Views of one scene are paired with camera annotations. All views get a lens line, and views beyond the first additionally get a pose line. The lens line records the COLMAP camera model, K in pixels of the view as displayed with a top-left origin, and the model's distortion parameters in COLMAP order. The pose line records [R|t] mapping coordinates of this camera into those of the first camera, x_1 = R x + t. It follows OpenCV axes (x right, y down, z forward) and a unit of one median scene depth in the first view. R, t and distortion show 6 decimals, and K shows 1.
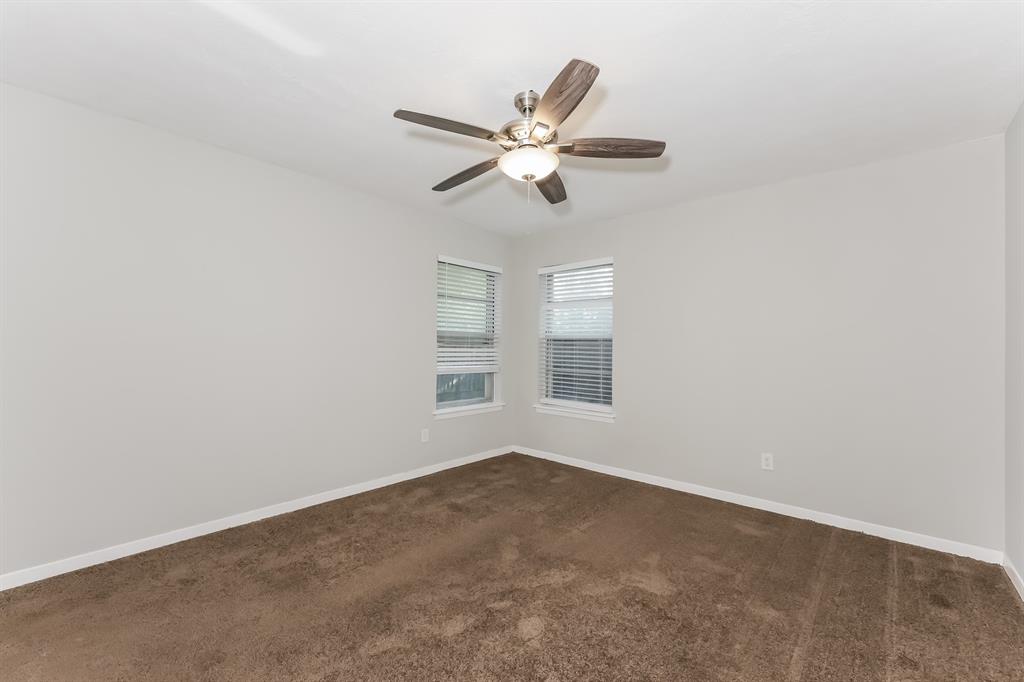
lens RADIAL K [[420.1, 0, 509.0], [0, 420.1, 346.4], [0, 0, 1]] dist [0.004075, 0.000081]
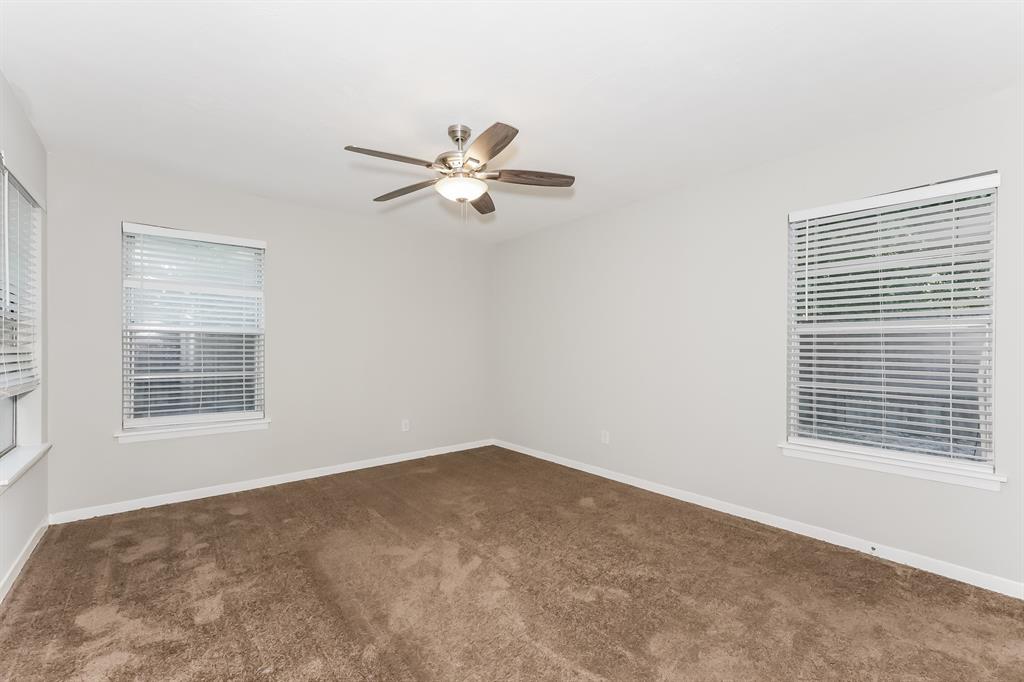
lens RADIAL K [[420.1, 0, 509.0], [0, 420.1, 346.4], [0, 0, 1]] dist [0.004075, 0.000081]
pose [[0.132931, -0.005160, 0.991112, -0.643807], [-0.011677, 0.999909, 0.006772, -0.007209], [-0.991057, -0.012474, 0.132858, 0.406156]]
